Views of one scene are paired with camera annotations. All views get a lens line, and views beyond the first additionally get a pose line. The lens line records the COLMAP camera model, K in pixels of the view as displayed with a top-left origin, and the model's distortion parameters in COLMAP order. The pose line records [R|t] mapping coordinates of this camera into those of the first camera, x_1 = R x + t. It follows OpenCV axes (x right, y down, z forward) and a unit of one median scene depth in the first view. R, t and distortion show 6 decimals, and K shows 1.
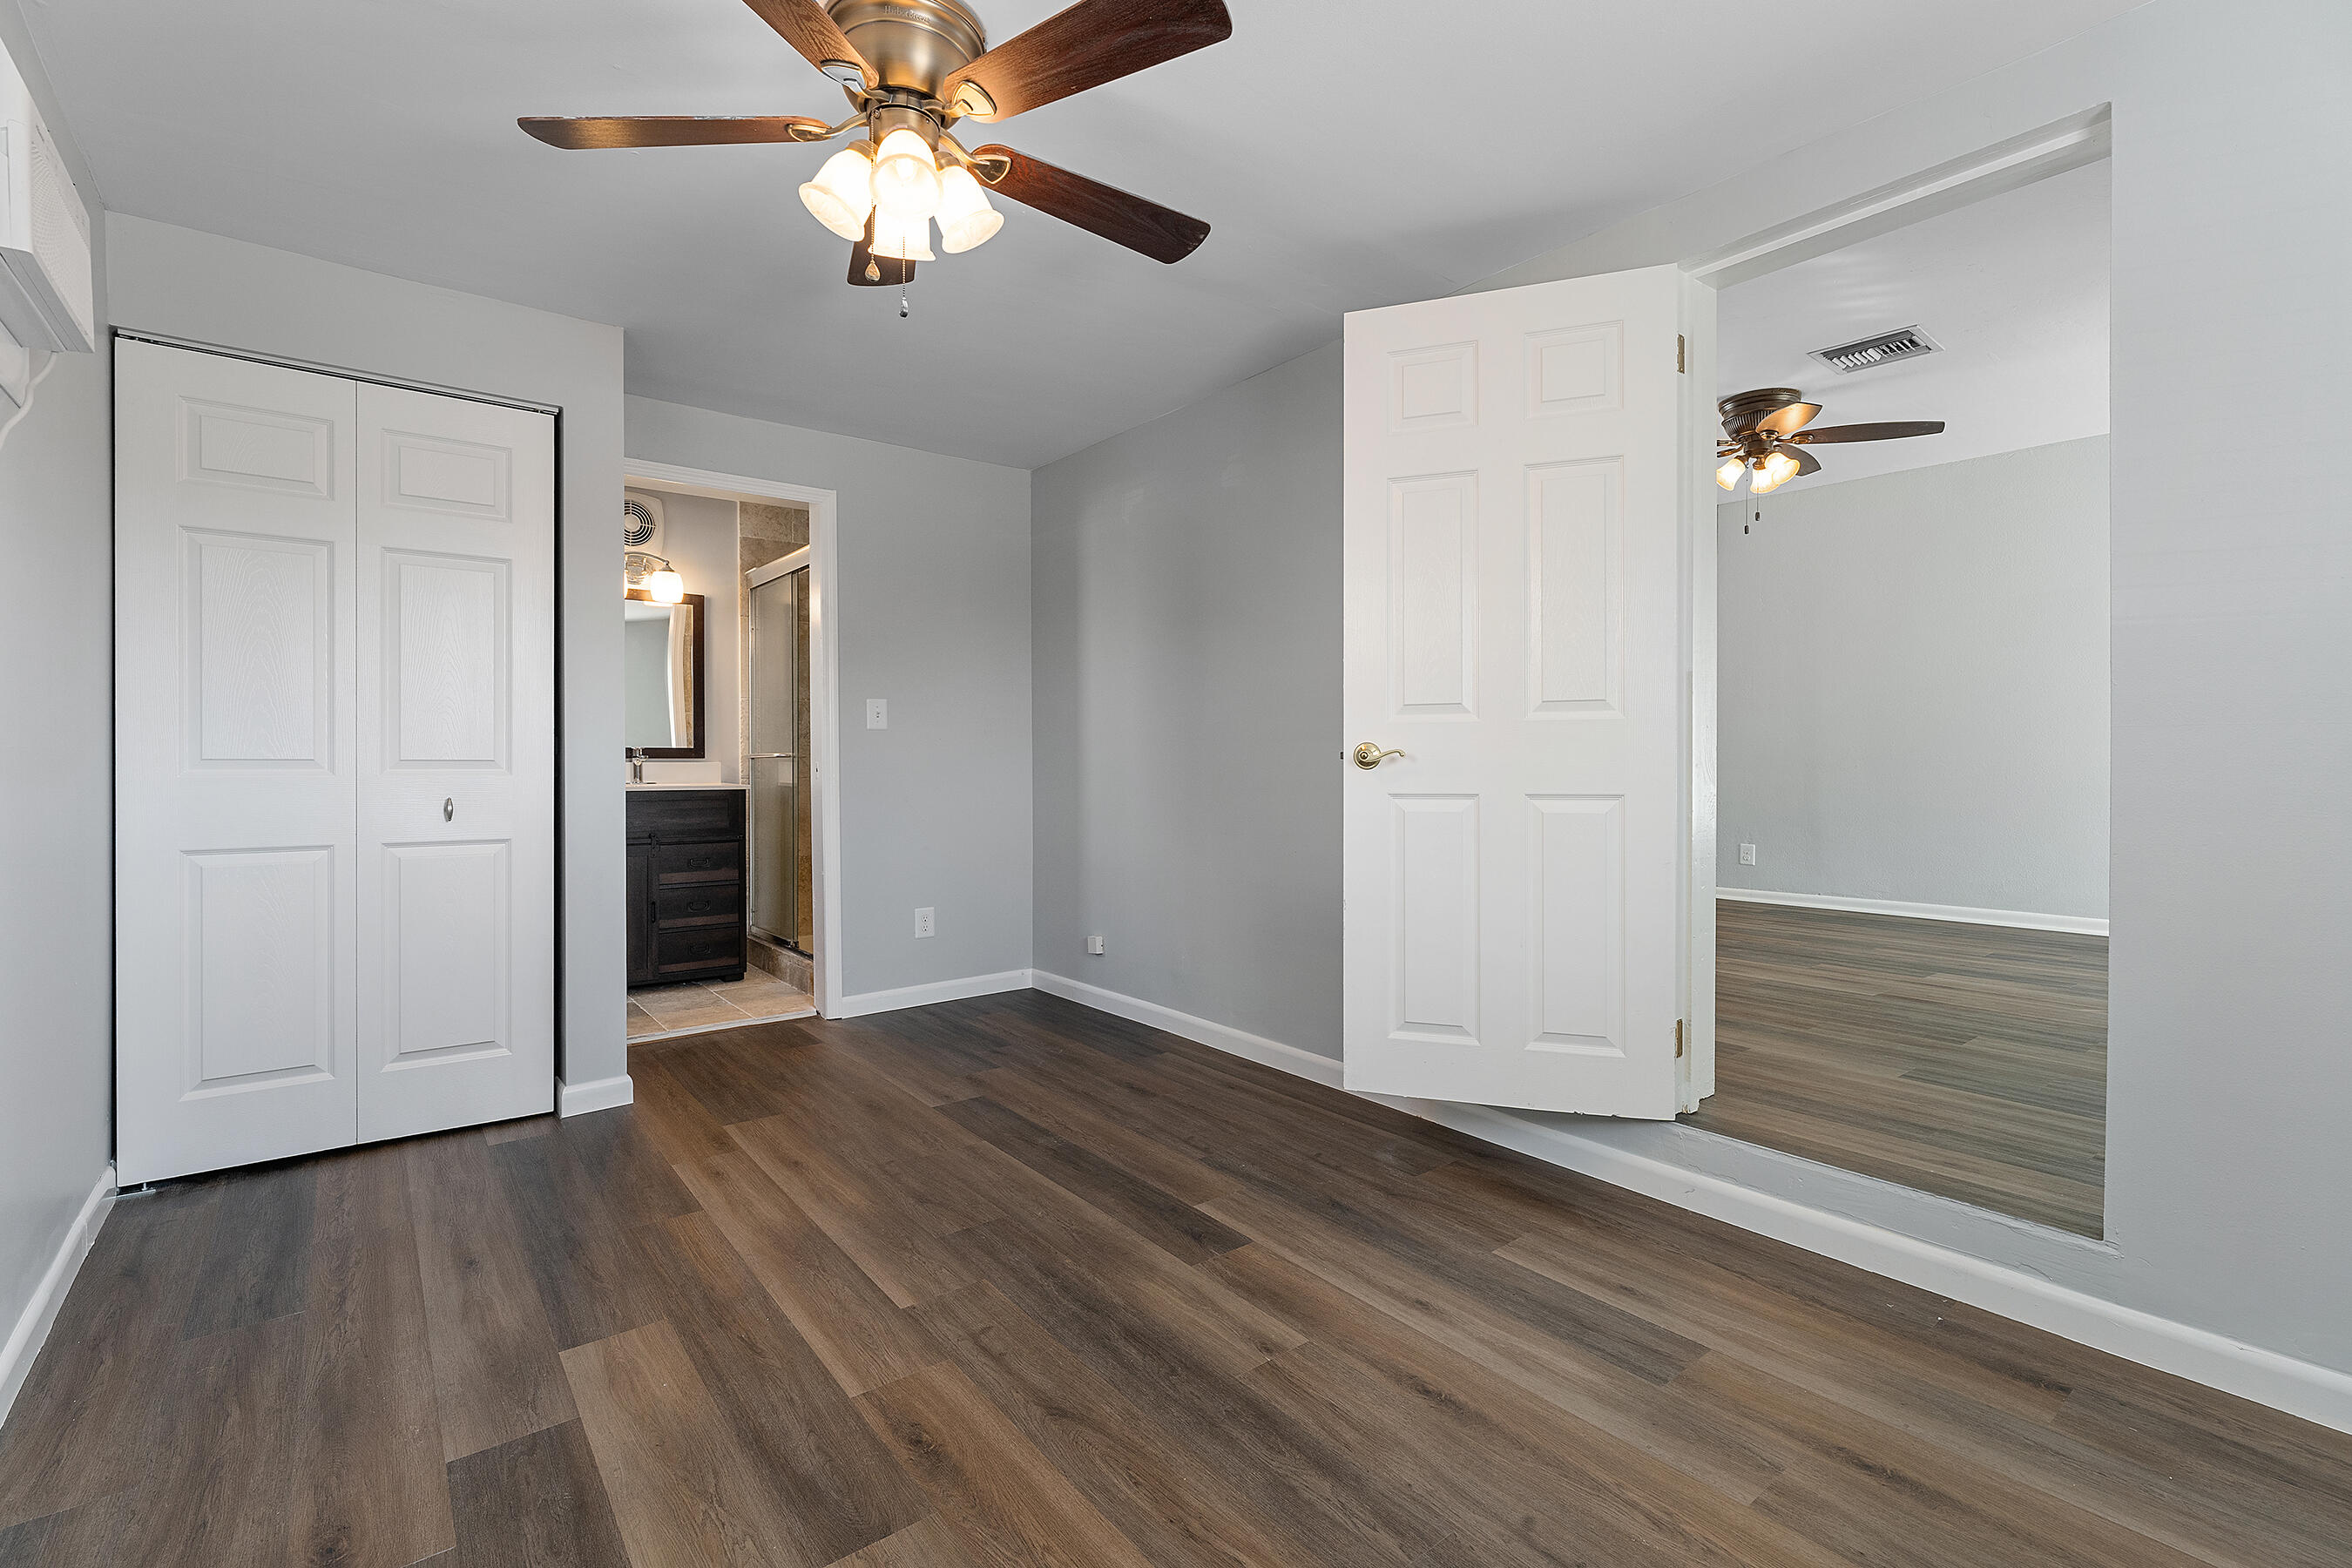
lens RADIAL K [[1059.3, 0, 1176.0], [0, 1059.3, 784.0], [0, 0, 1]] dist [0.000061, -0.000051]
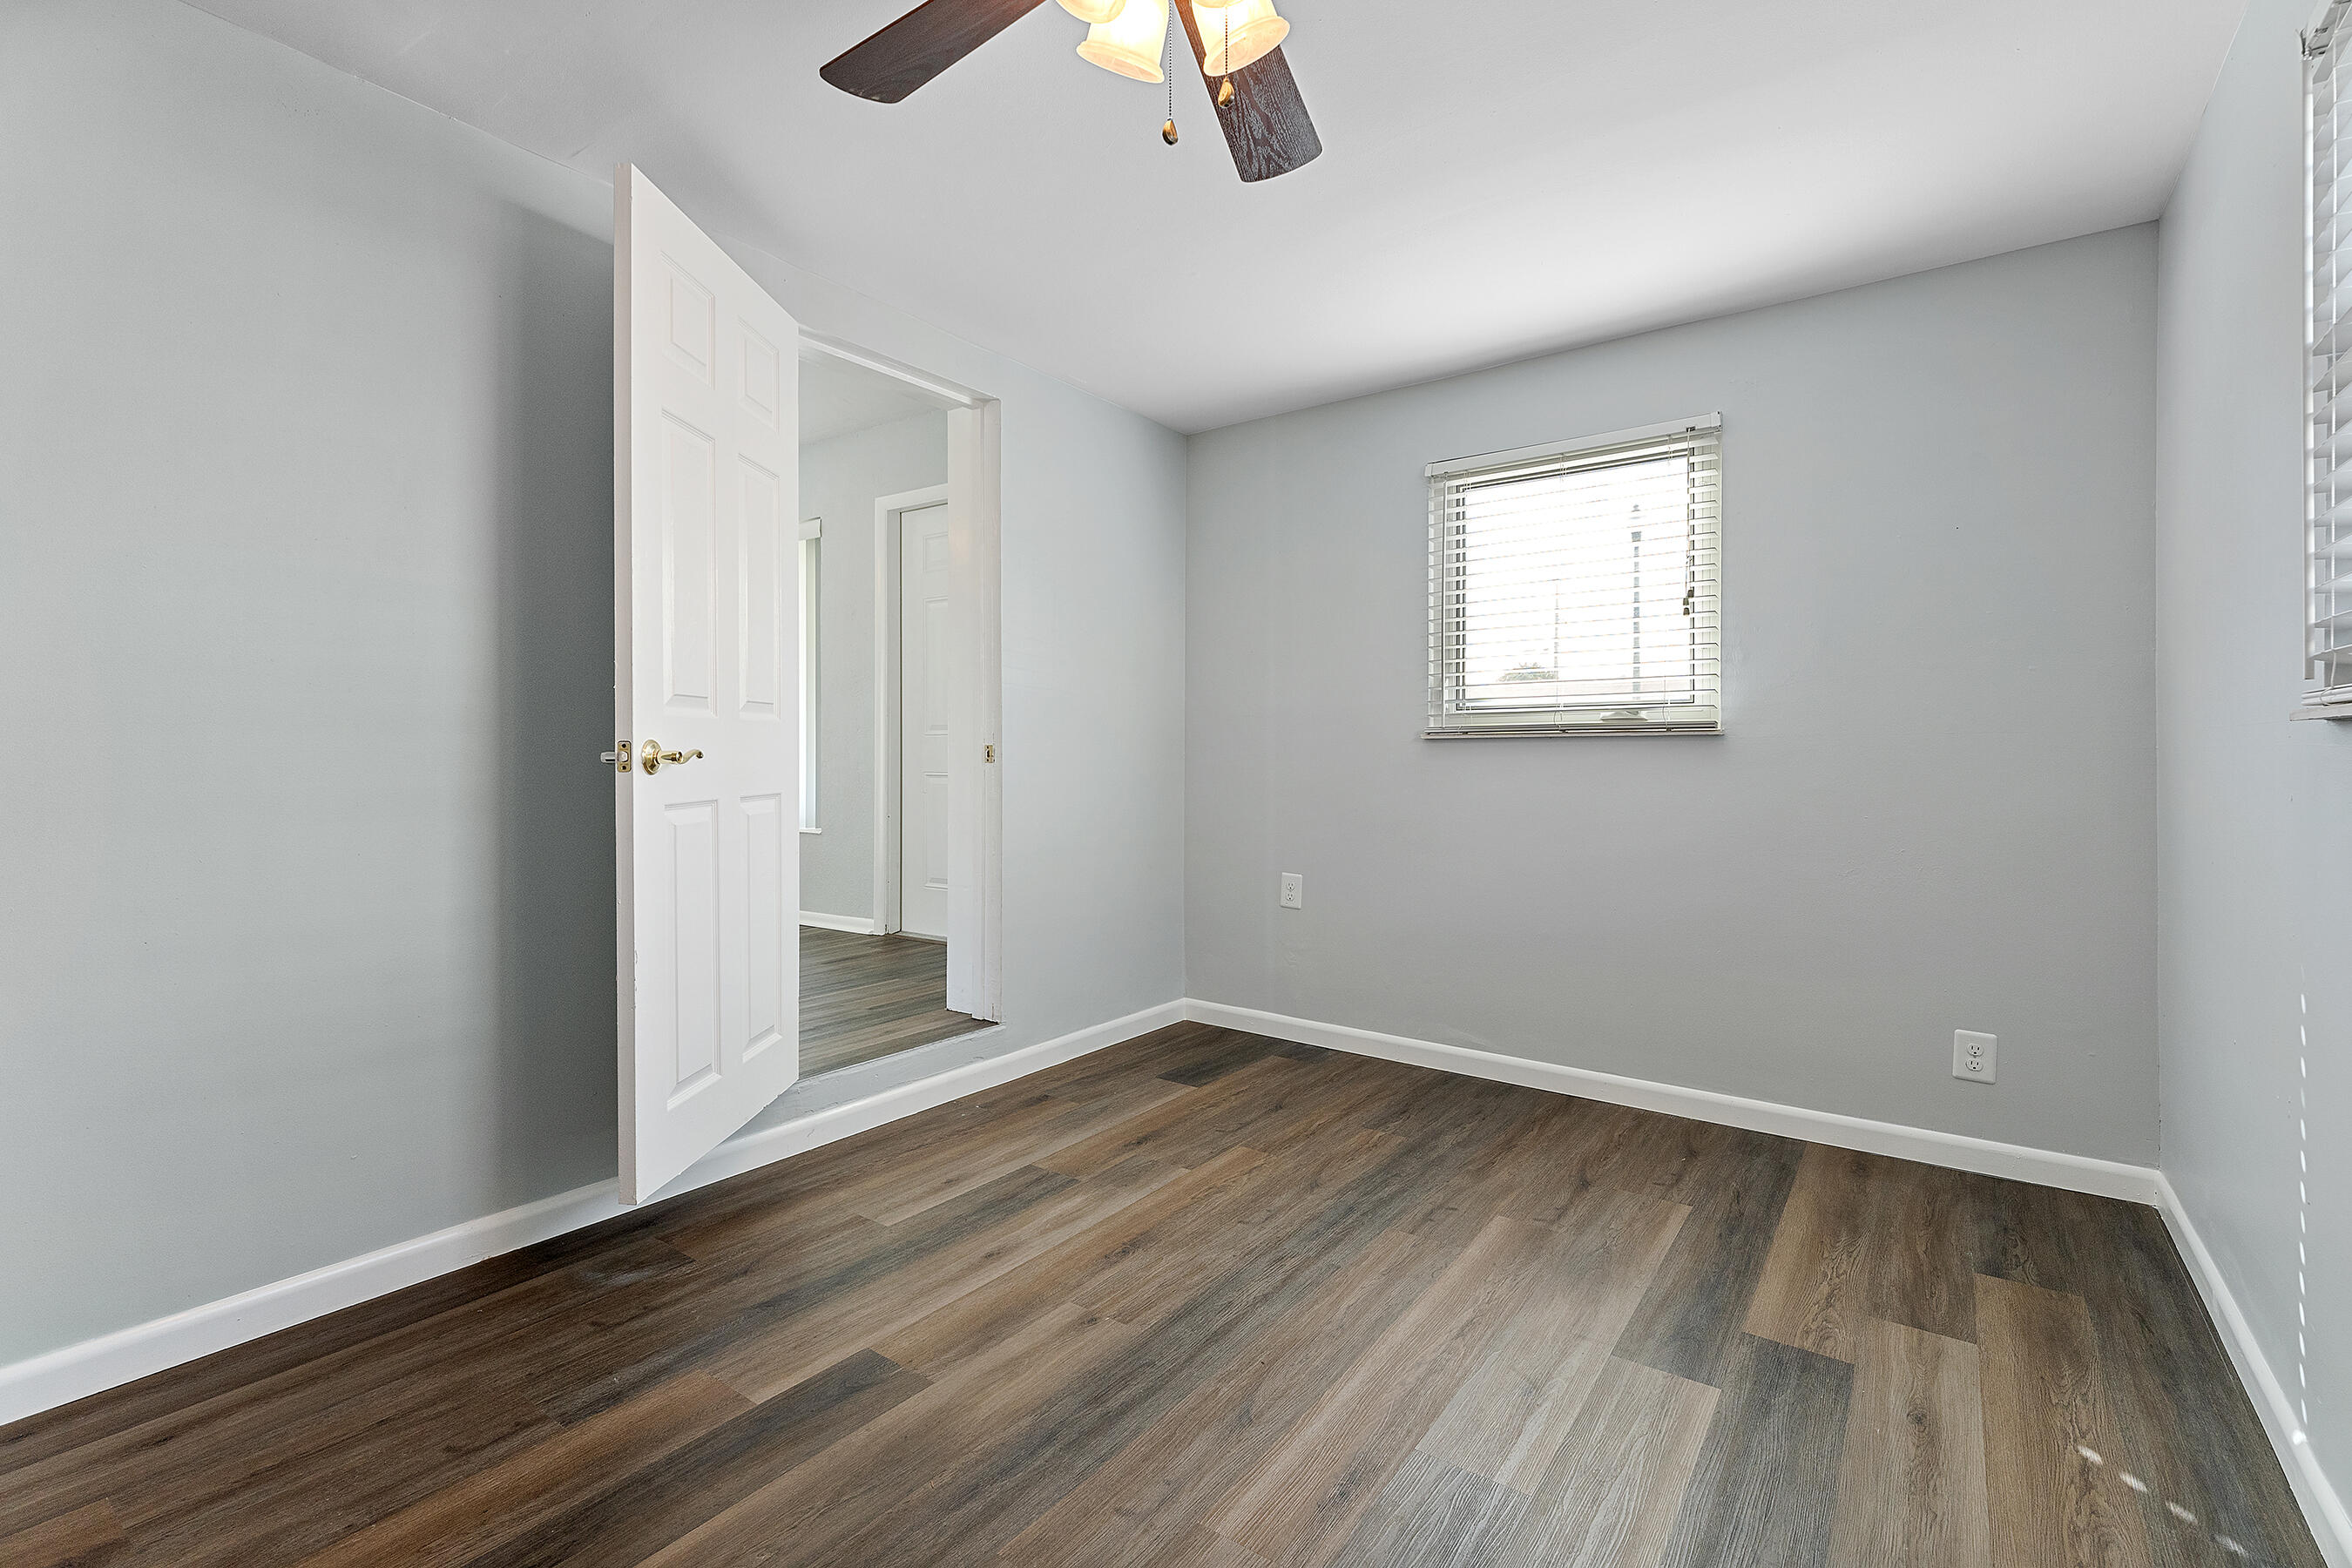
lens RADIAL K [[1059.3, 0, 1176.0], [0, 1059.3, 784.0], [0, 0, 1]] dist [0.000061, -0.000051]
pose [[-0.277989, -0.026093, 0.960230, -0.764121], [0.022205, 0.999189, 0.033580, -0.027335], [-0.960328, 0.030656, -0.277184, 0.976285]]
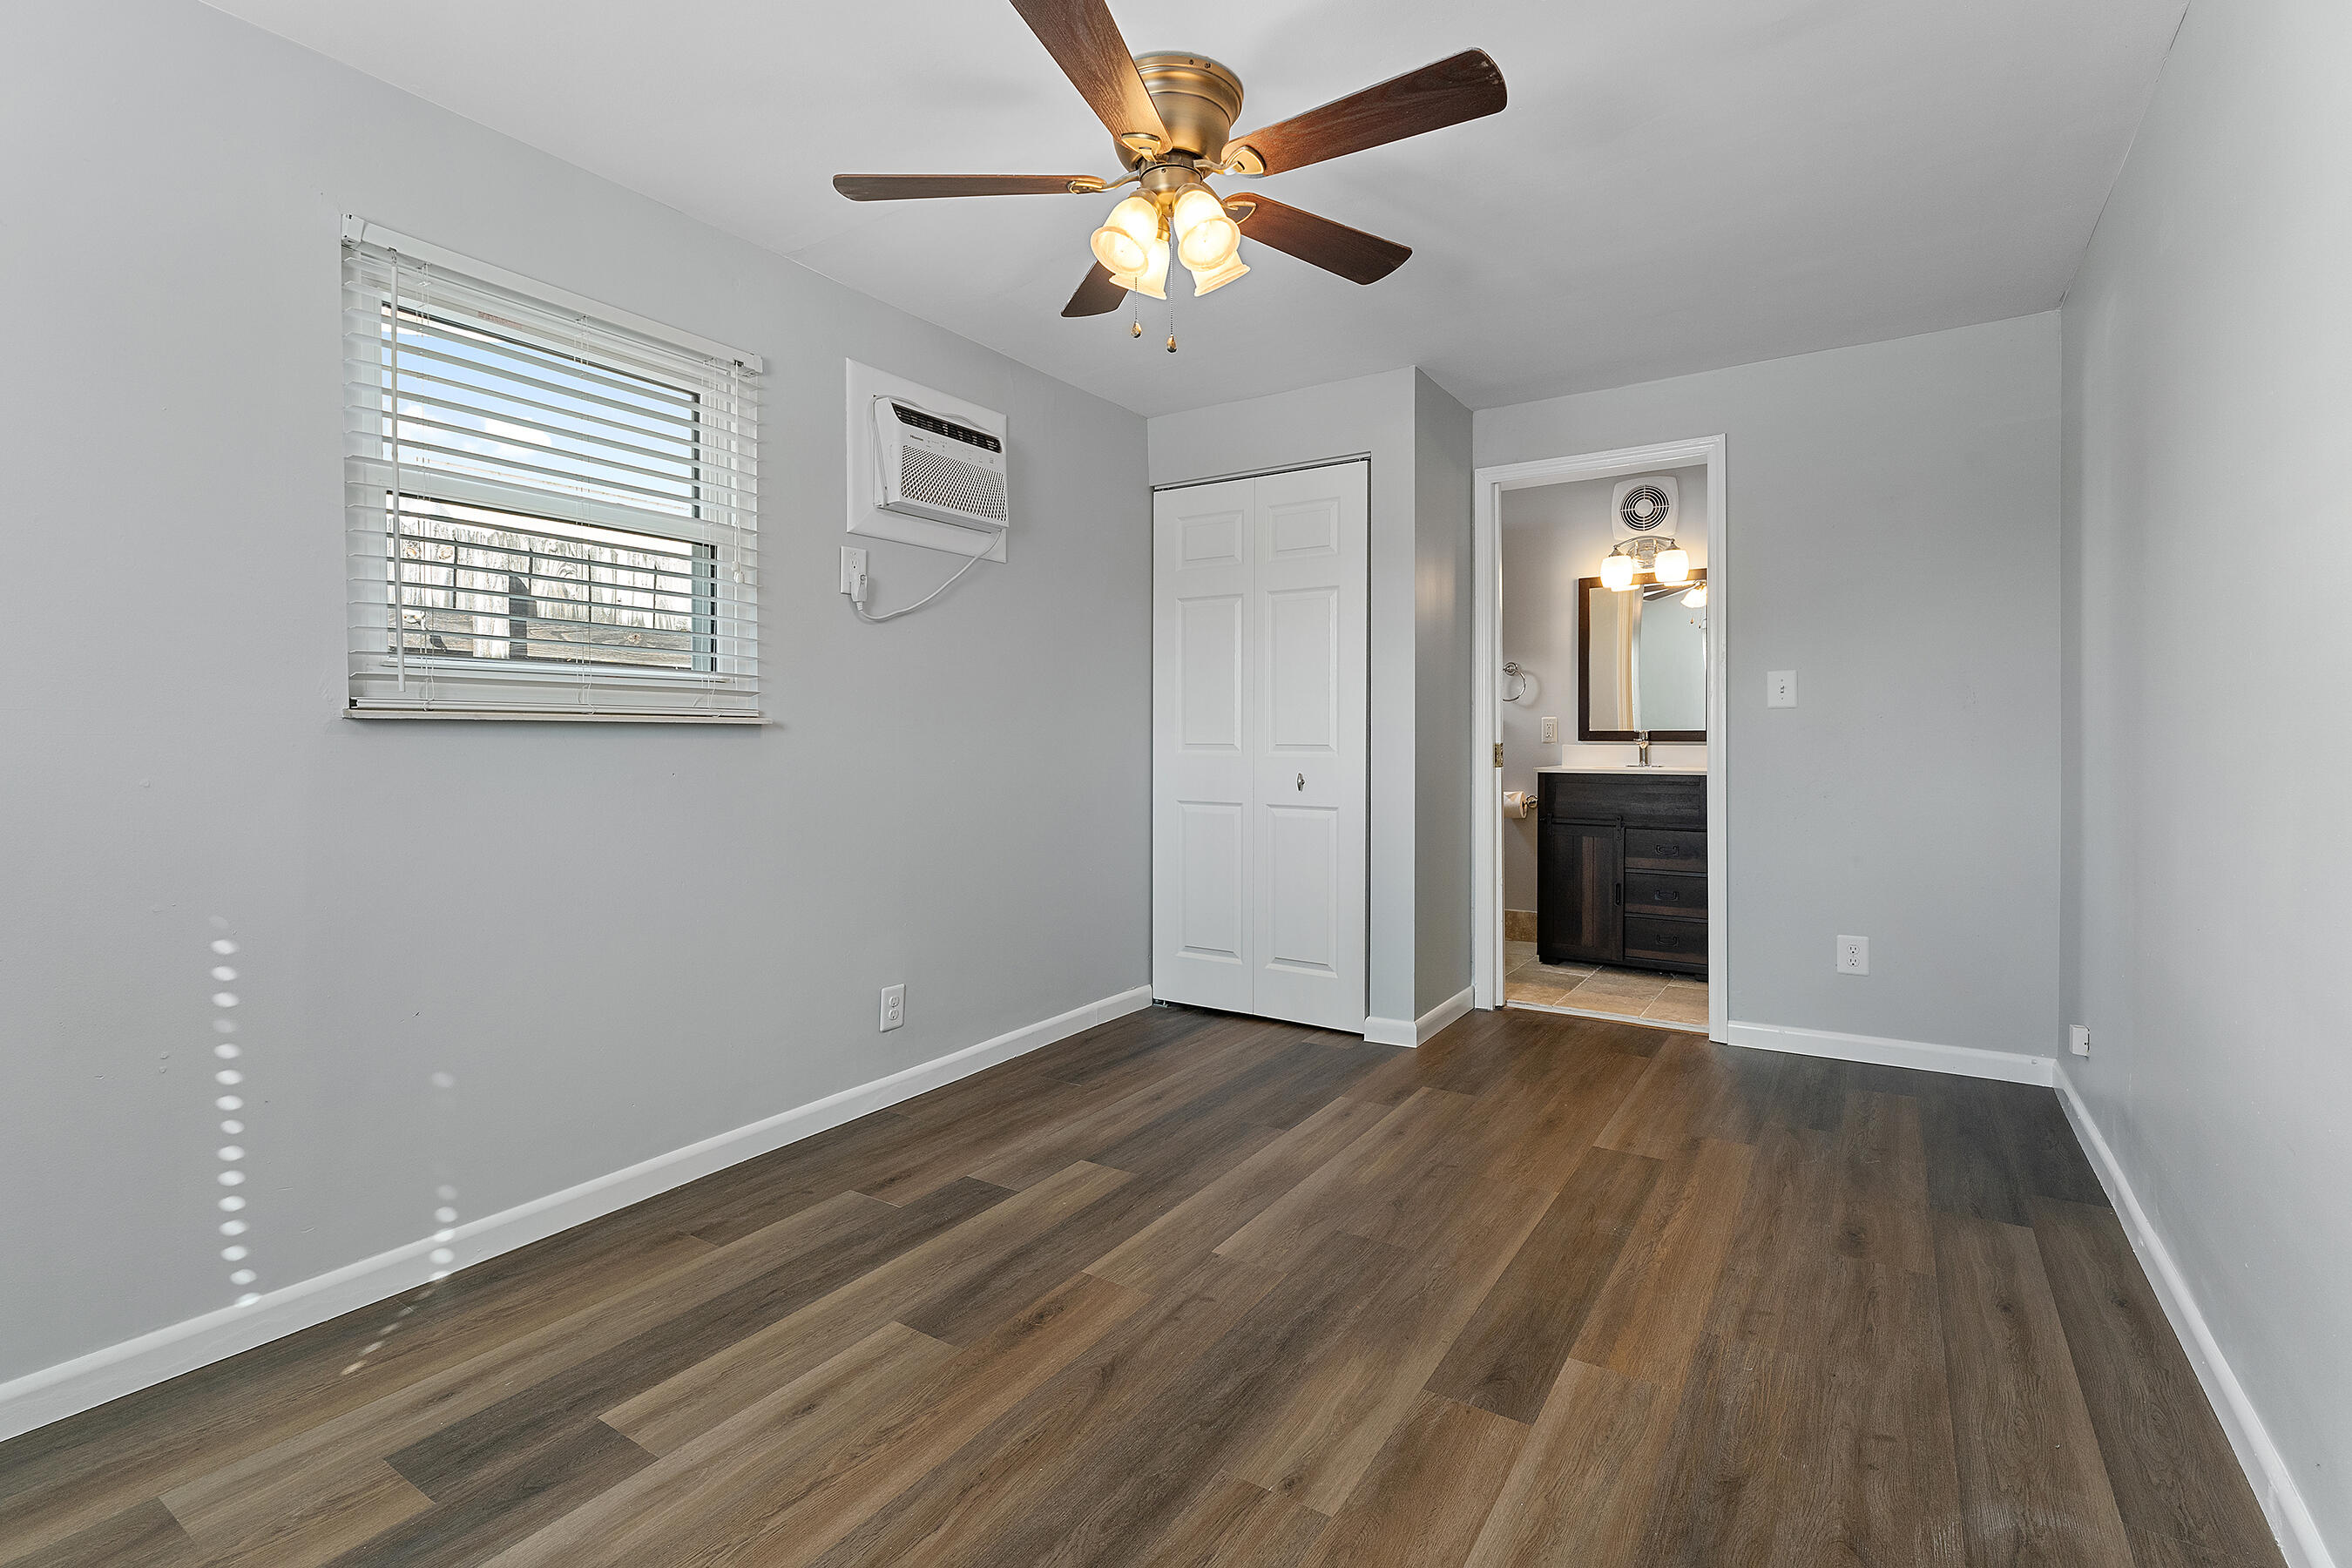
lens RADIAL K [[1081.3, 0, 1175.8], [0, 1081.3, 756.8], [0, 0, 1]] dist [-0.002136, -0.000198]
pose [[0.313801, 0.018799, -0.949303, 0.677147], [-0.023887, 0.999644, 0.011900, -0.022697], [0.949188, 0.018942, 0.314139, 0.529420]]
